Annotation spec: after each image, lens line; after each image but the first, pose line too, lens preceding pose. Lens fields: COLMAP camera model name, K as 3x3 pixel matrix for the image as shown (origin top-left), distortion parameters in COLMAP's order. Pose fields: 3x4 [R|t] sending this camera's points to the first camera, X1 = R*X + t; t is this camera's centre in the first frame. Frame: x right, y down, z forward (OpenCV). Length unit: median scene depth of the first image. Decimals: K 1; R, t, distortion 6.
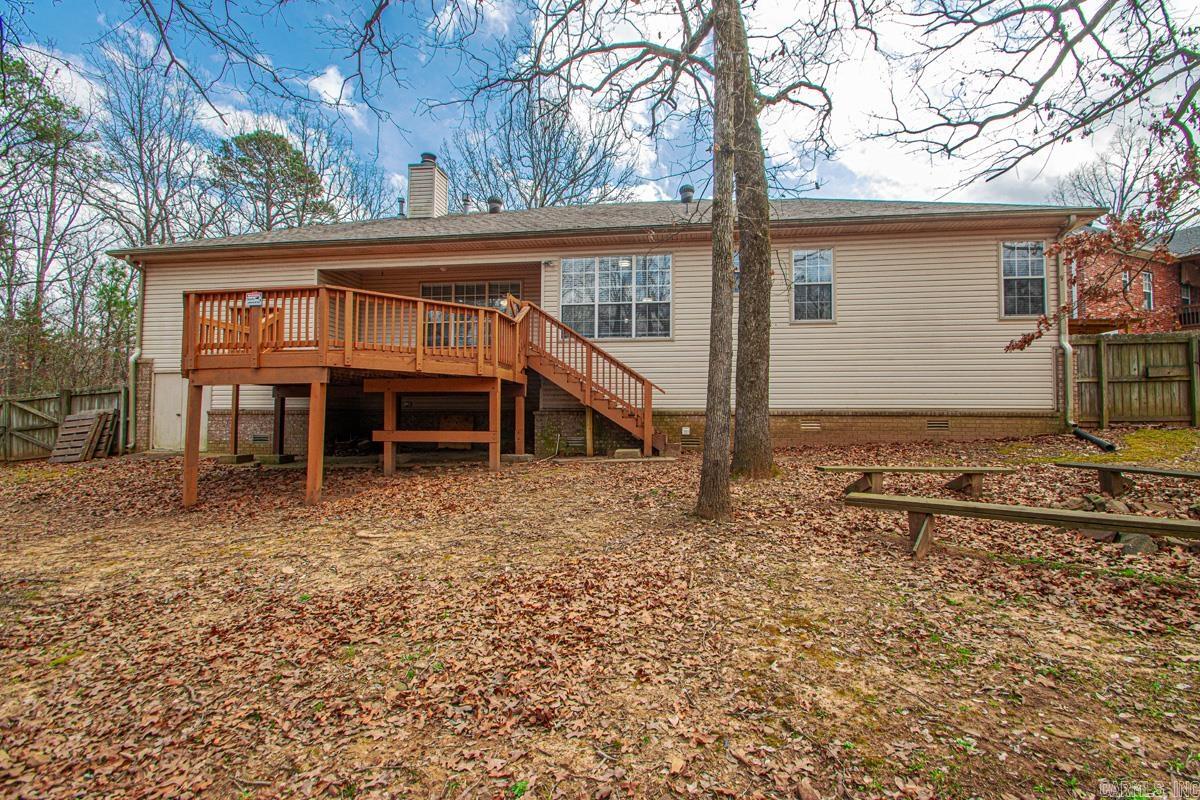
lens RADIAL K [[563.6, 0, 600.0], [0, 563.6, 399.8], [0, 0, 1]] dist [0.013756, -0.014790]
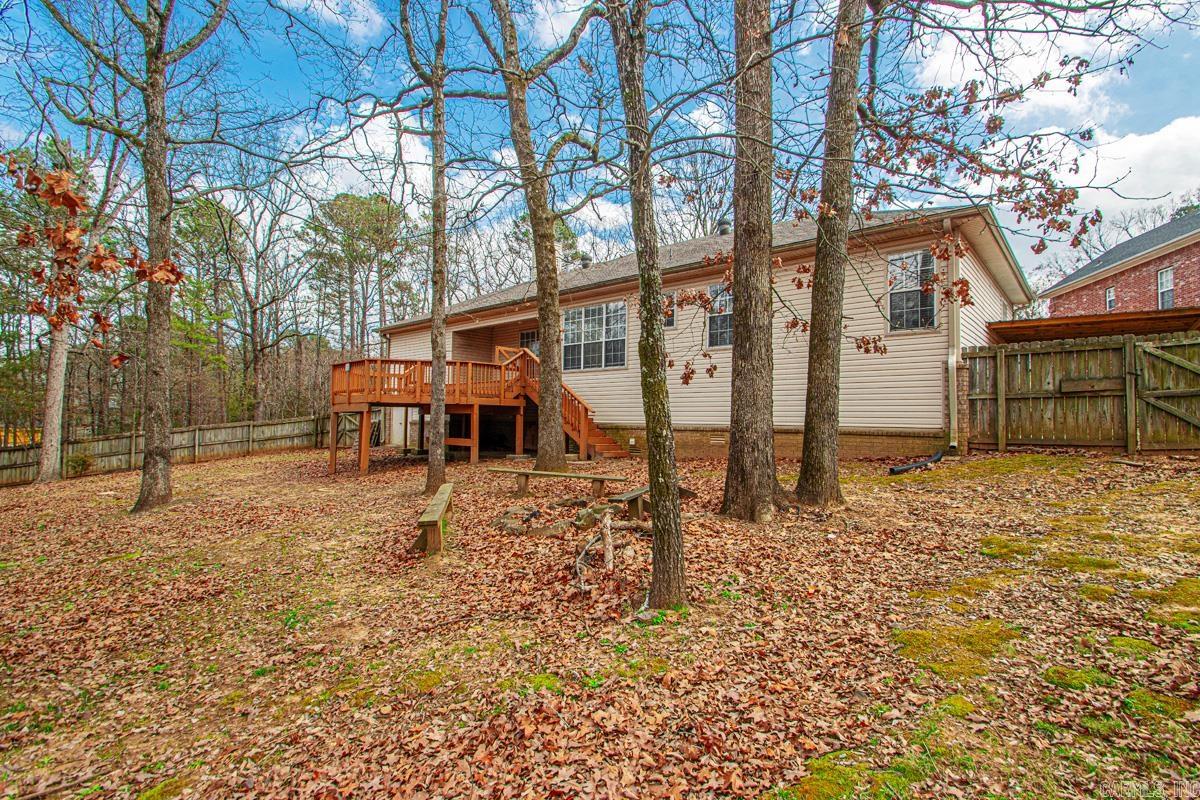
lens RADIAL K [[563.6, 0, 600.3], [0, 563.6, 401.7], [0, 0, 1]] dist [0.013756, -0.014790]
pose [[0.829479, -0.012851, -0.558390, 0.823110], [0.013218, 0.999907, -0.003377, -0.030887], [0.558382, -0.004579, 0.829572, -0.076474]]
